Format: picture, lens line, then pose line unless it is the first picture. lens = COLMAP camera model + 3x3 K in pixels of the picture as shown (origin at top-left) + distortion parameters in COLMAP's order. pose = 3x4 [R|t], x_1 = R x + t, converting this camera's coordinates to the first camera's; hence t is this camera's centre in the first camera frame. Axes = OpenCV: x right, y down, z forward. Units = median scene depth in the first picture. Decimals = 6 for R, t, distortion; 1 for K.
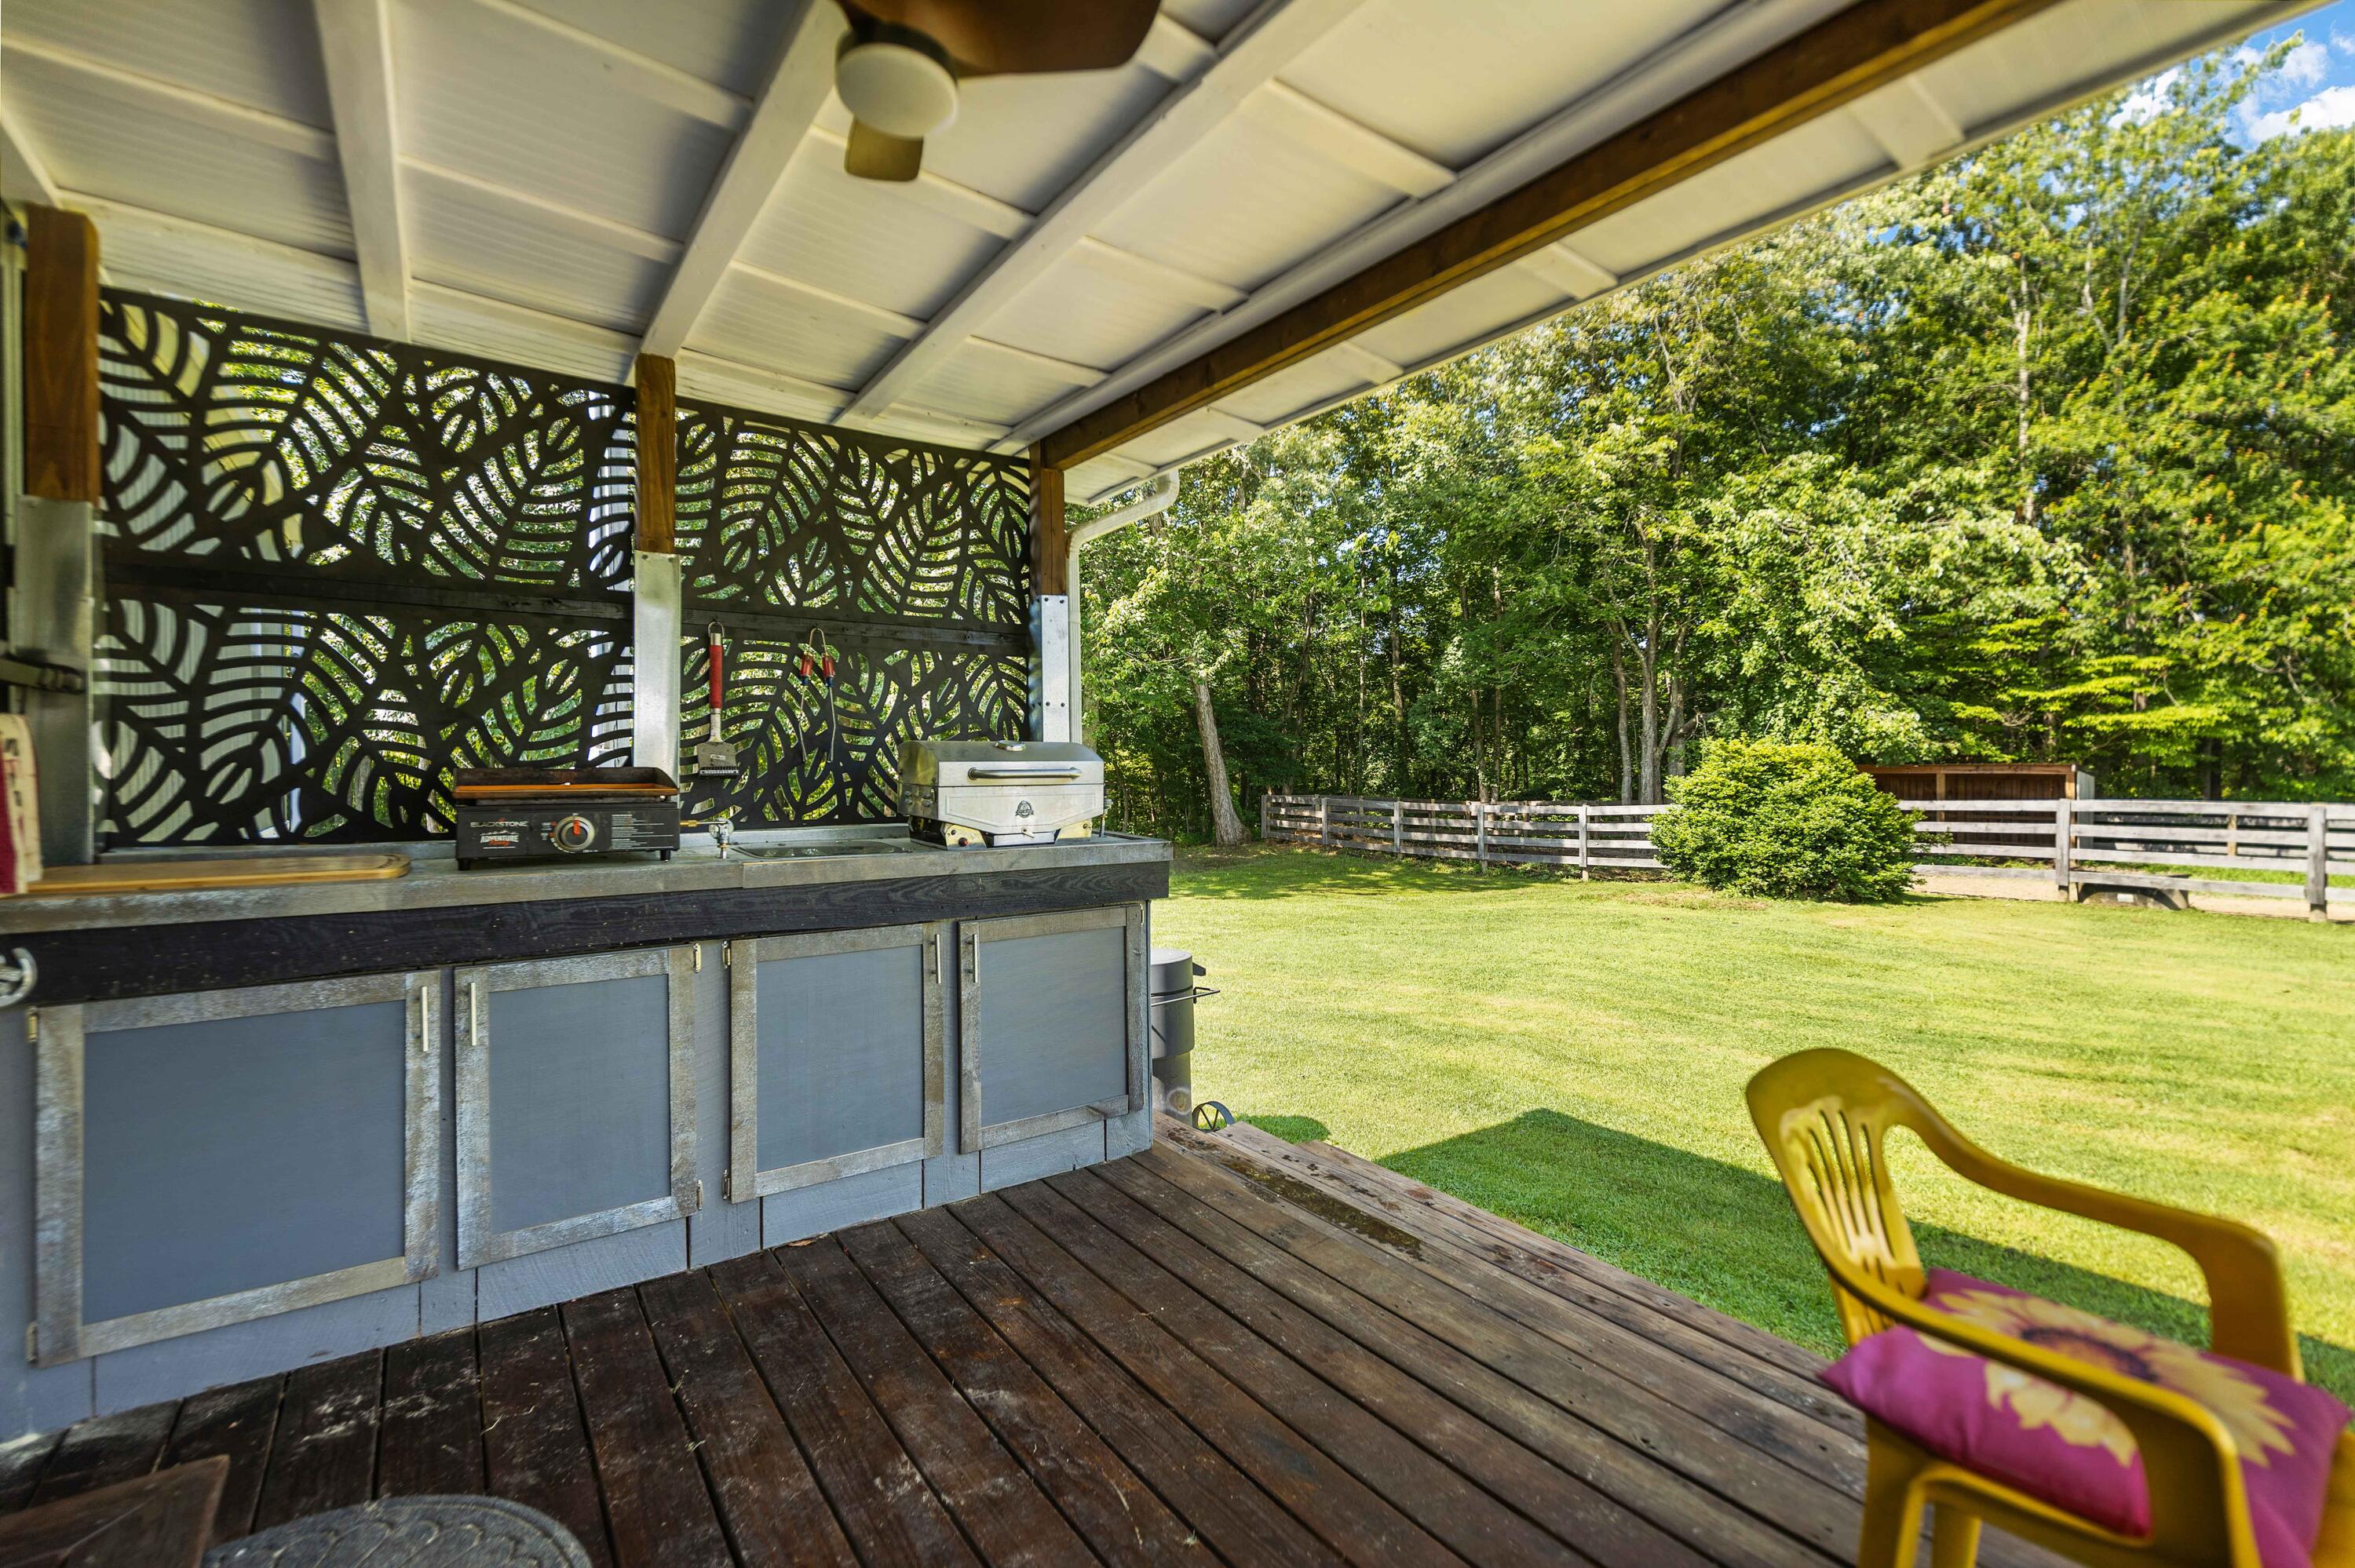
lens RADIAL K [[1022.4, 0, 1160.1], [0, 1022.4, 777.4], [0, 0, 1]] dist [0.000250, 0.000206]
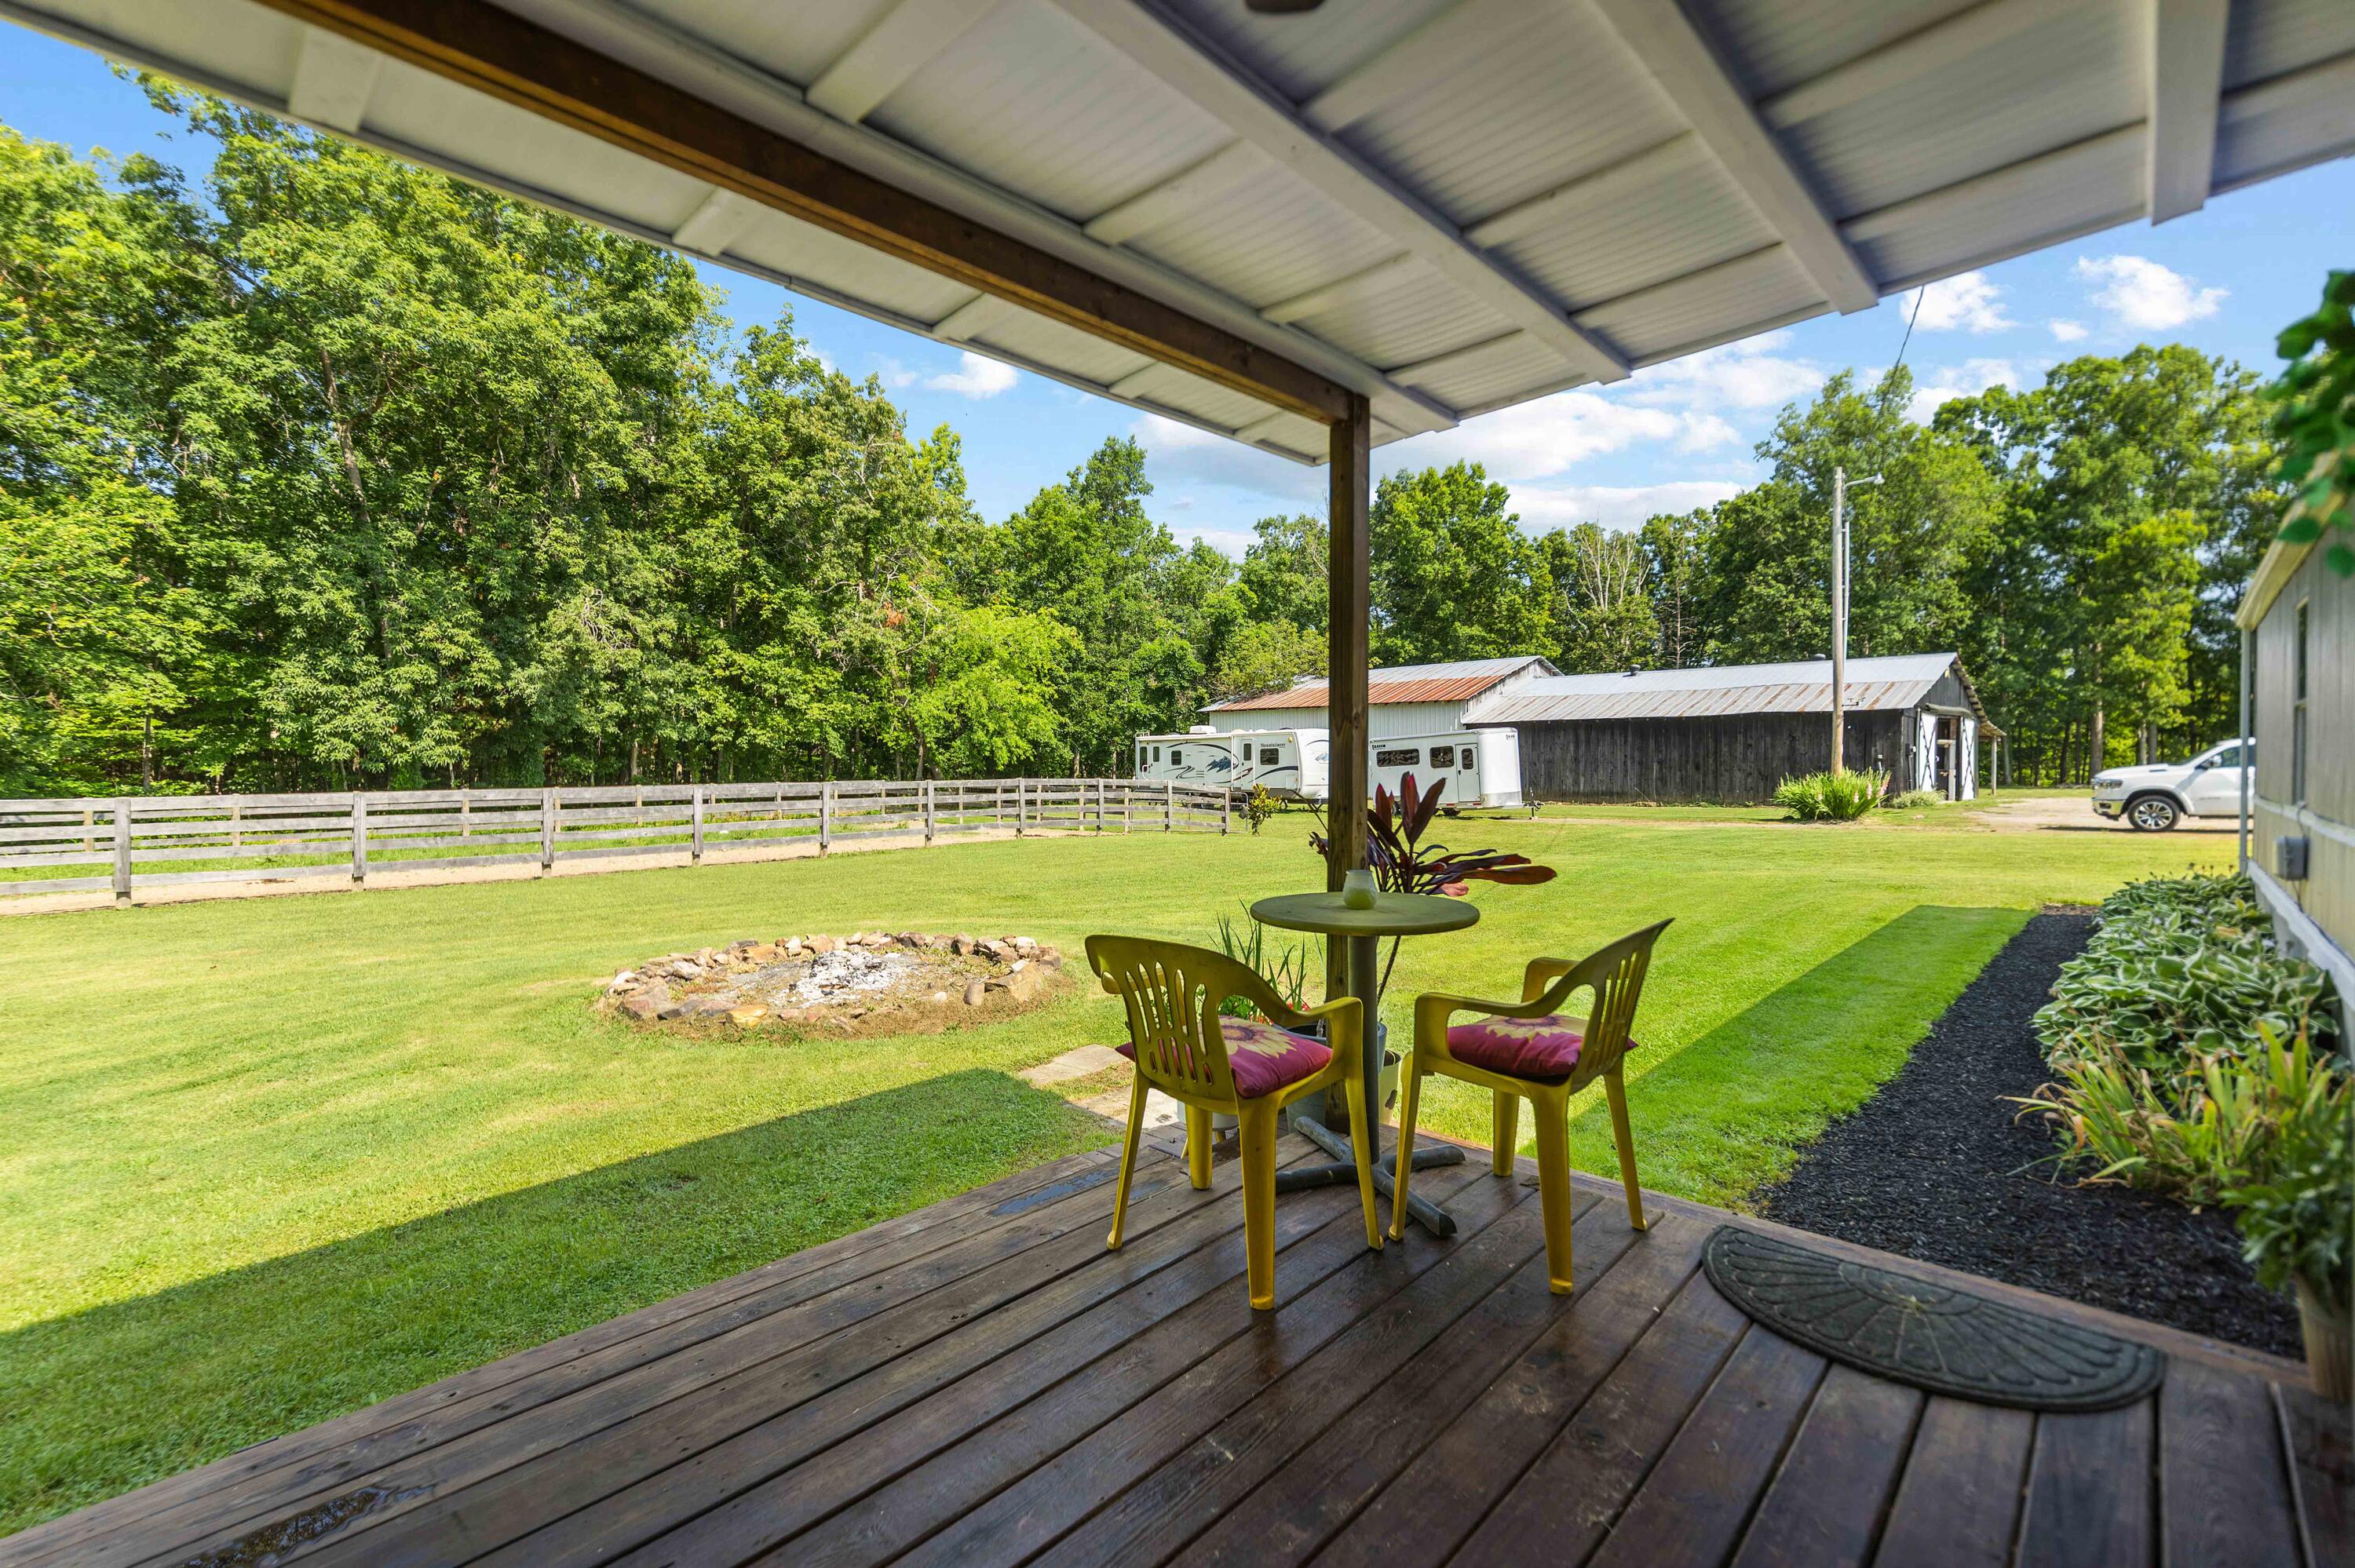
lens RADIAL K [[1022.4, 0, 1160.9], [0, 1022.4, 774.8], [0, 0, 1]] dist [0.000250, 0.000206]
pose [[-0.180839, -0.013302, 0.983423, -0.511023], [0.013265, 0.999785, 0.015962, -0.000226], [-0.983423, 0.015932, -0.180623, 0.675495]]
